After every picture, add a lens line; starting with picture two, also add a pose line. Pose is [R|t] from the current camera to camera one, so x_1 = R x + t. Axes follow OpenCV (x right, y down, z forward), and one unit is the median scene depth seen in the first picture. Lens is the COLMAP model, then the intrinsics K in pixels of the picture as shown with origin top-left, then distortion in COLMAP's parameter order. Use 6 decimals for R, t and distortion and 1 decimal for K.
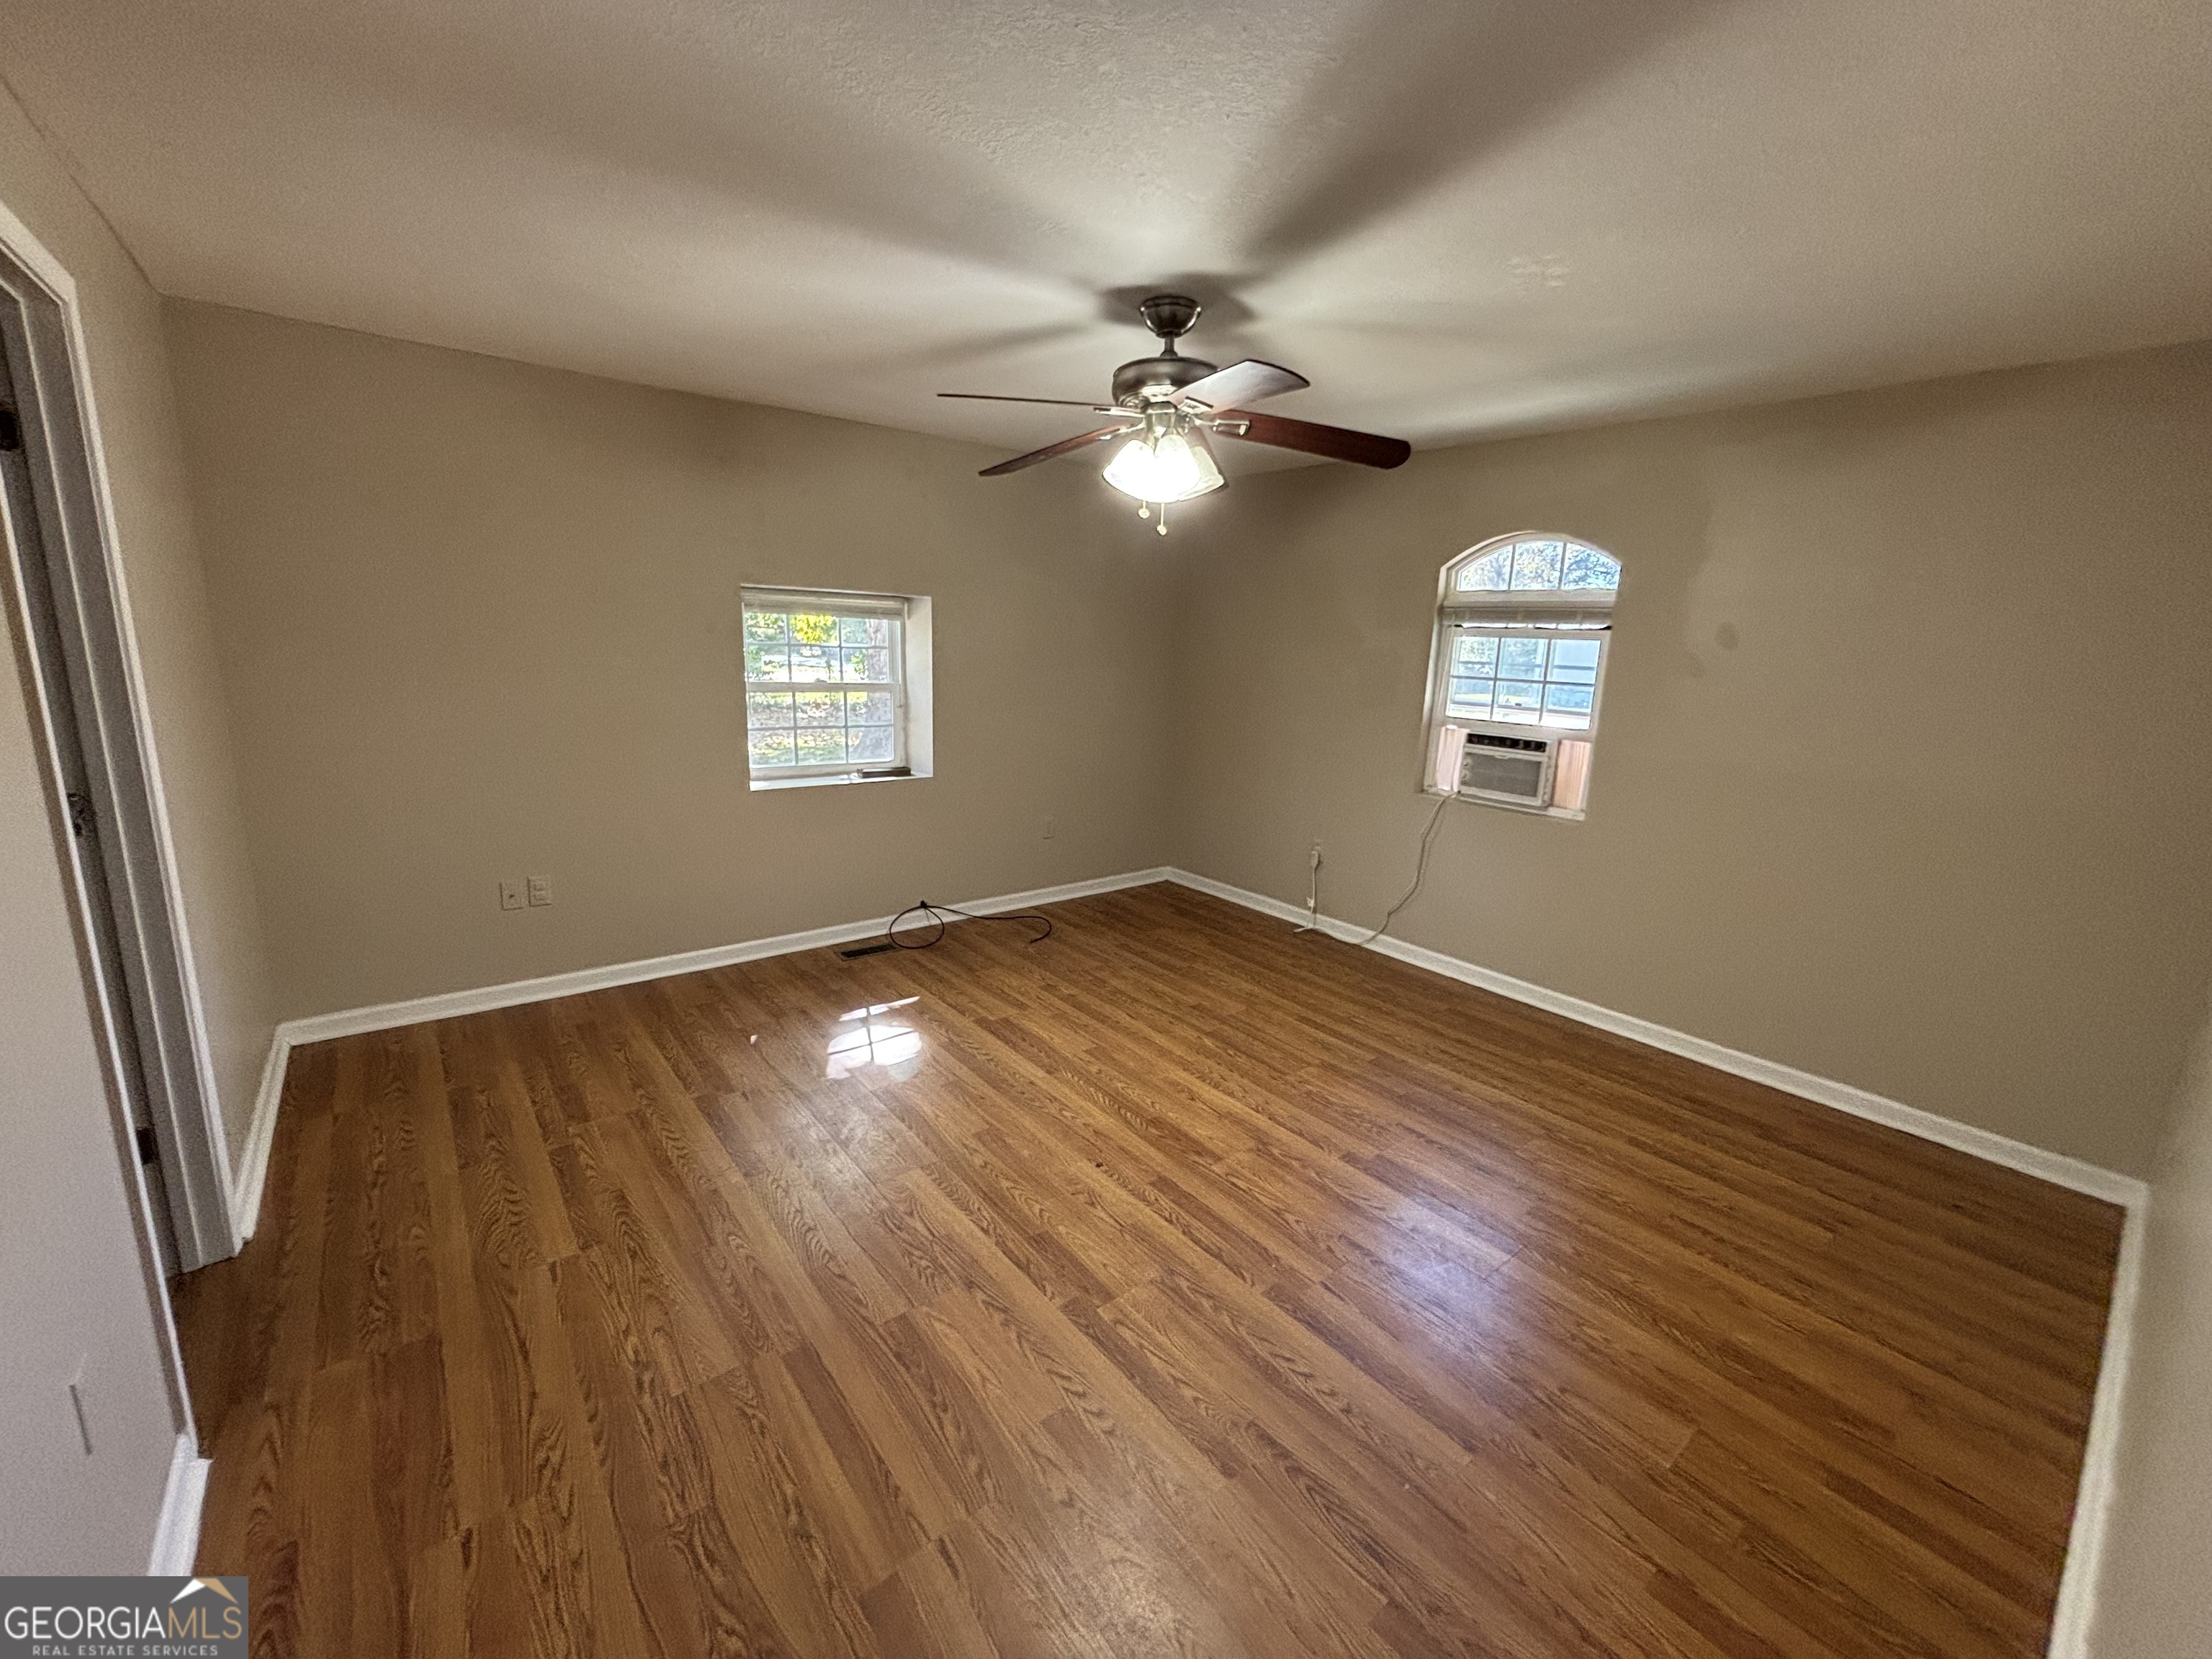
lens RADIAL K [[896.3, 0, 1108.2], [0, 896.3, 833.3], [0, 0, 1]] dist [-0.001478, 0.002638]
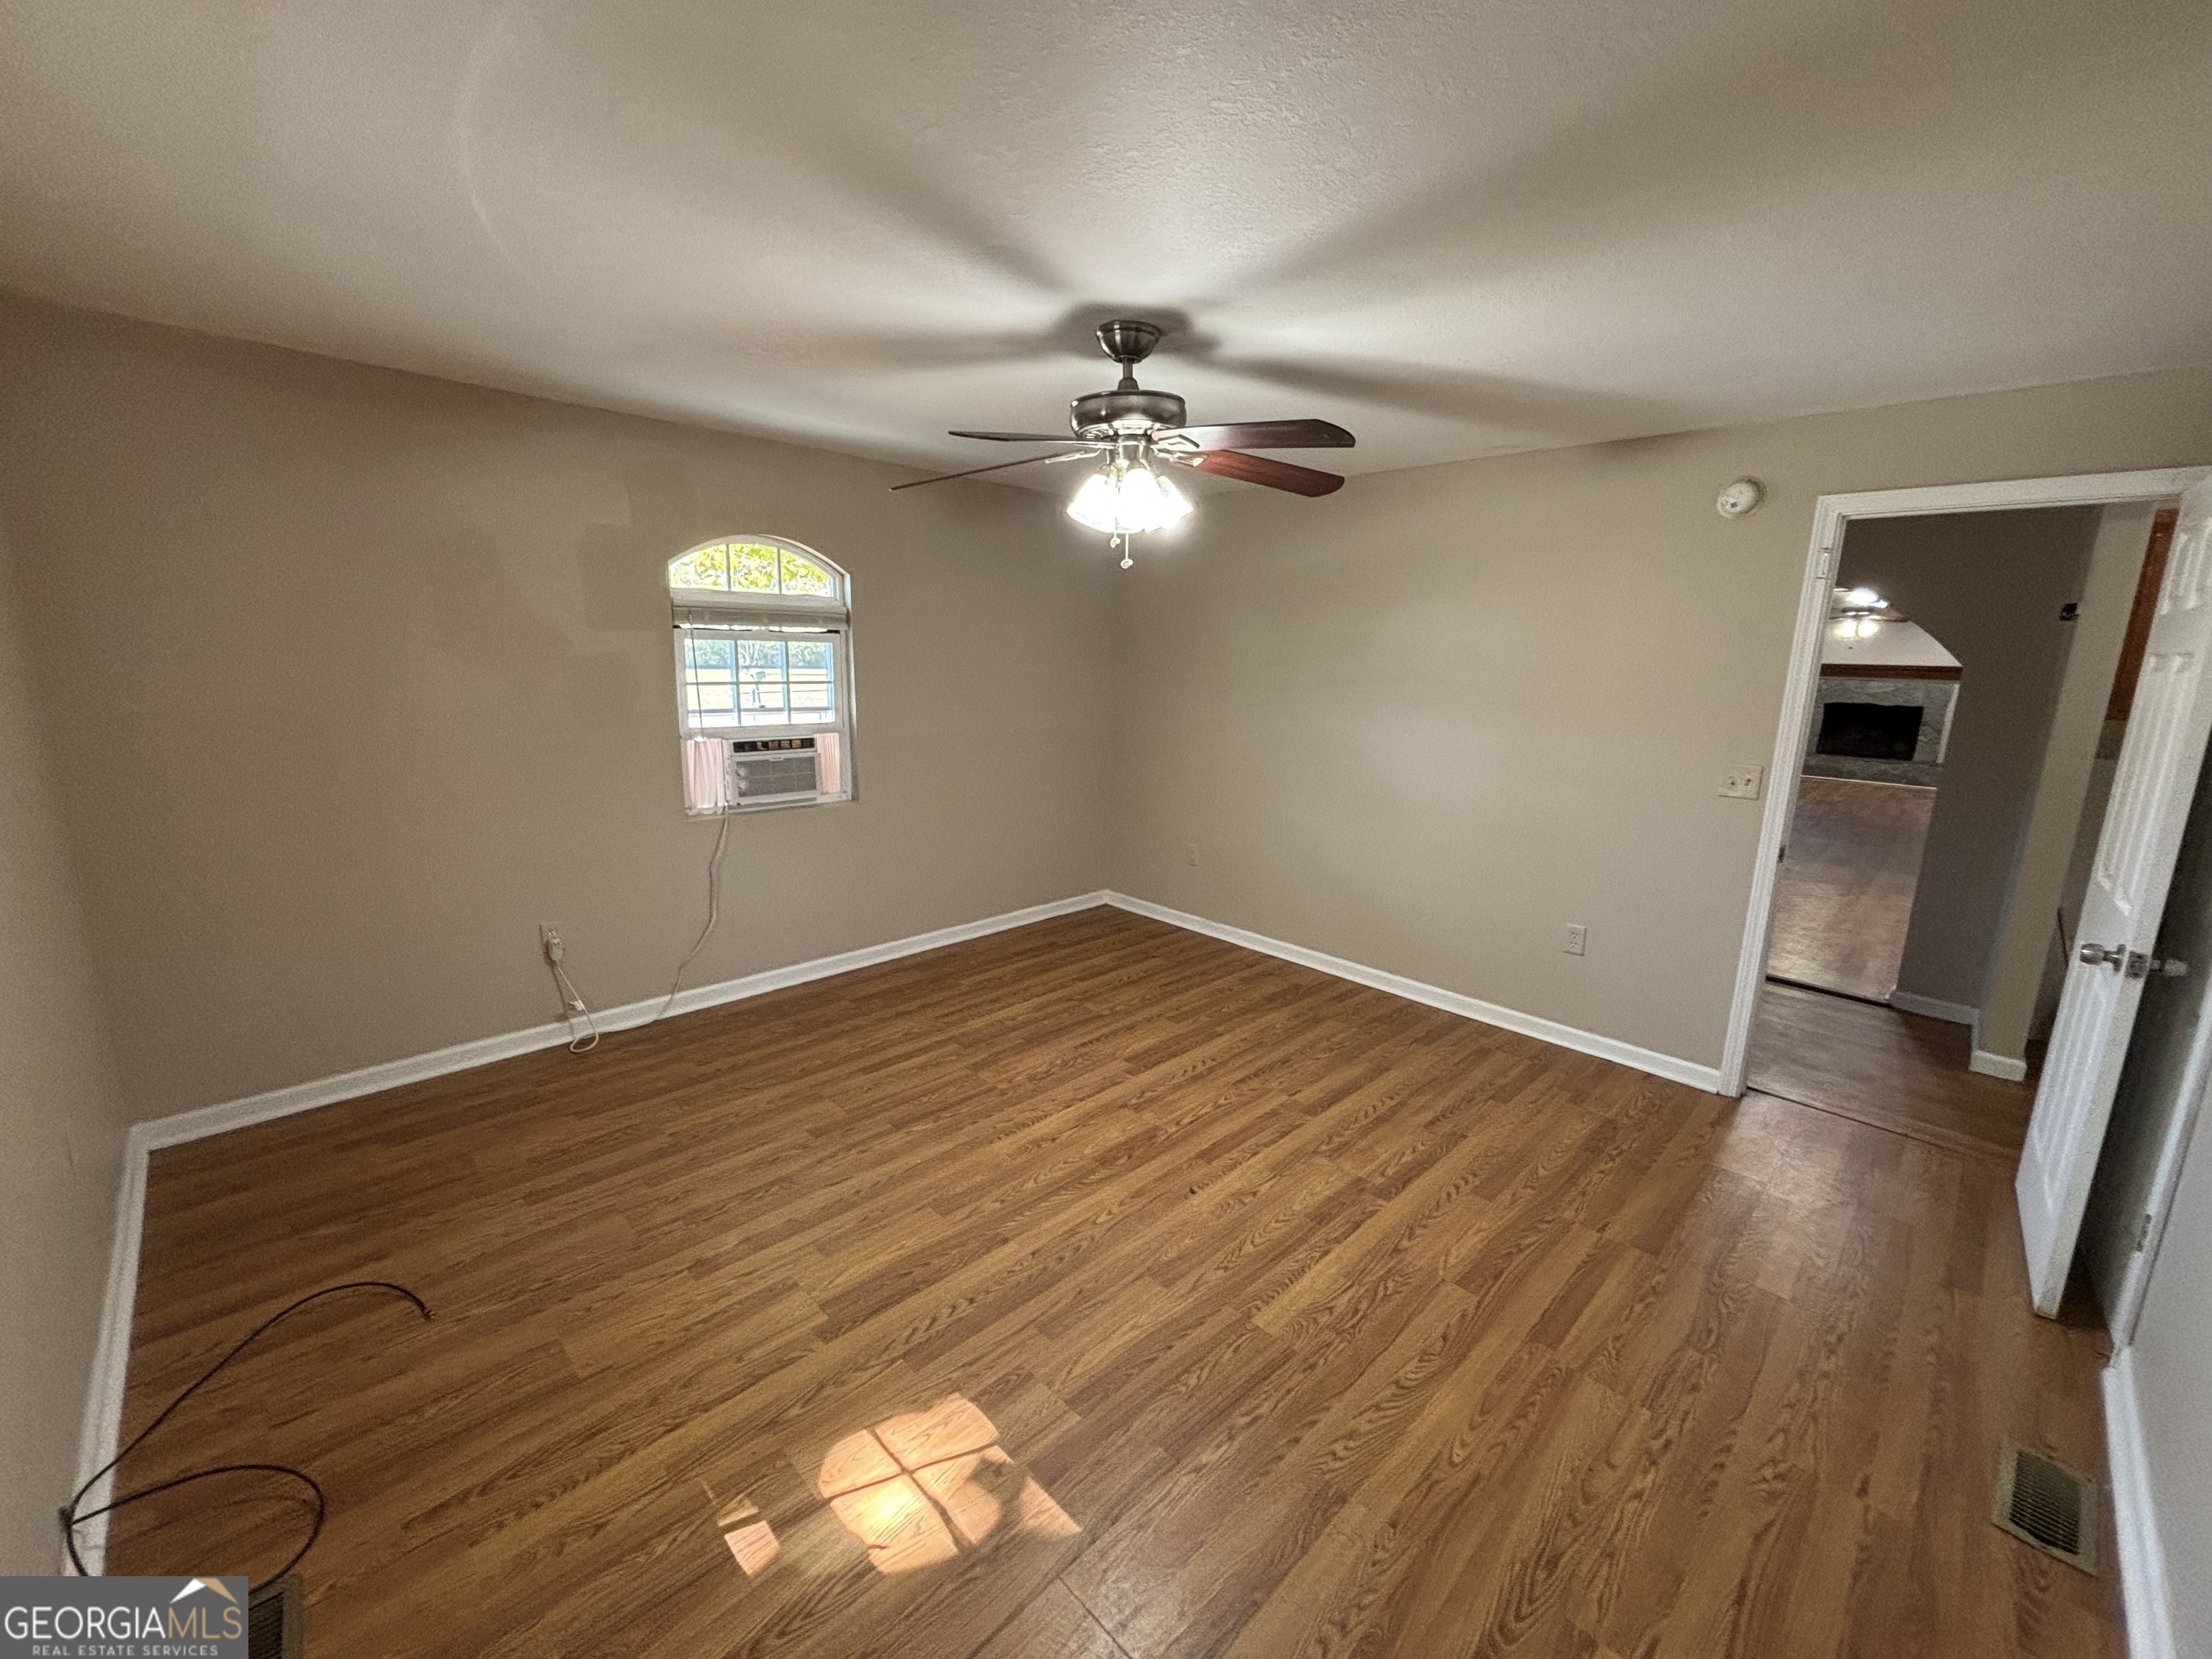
lens RADIAL K [[896.3, 0, 1103.1], [0, 896.3, 833.2], [0, 0, 1]] dist [-0.001478, 0.002638]
pose [[-0.102272, -0.248146, 0.963309, -0.698942], [0.187659, 0.946186, 0.263659, -0.241714], [-0.976895, 0.207739, -0.050202, 0.844284]]
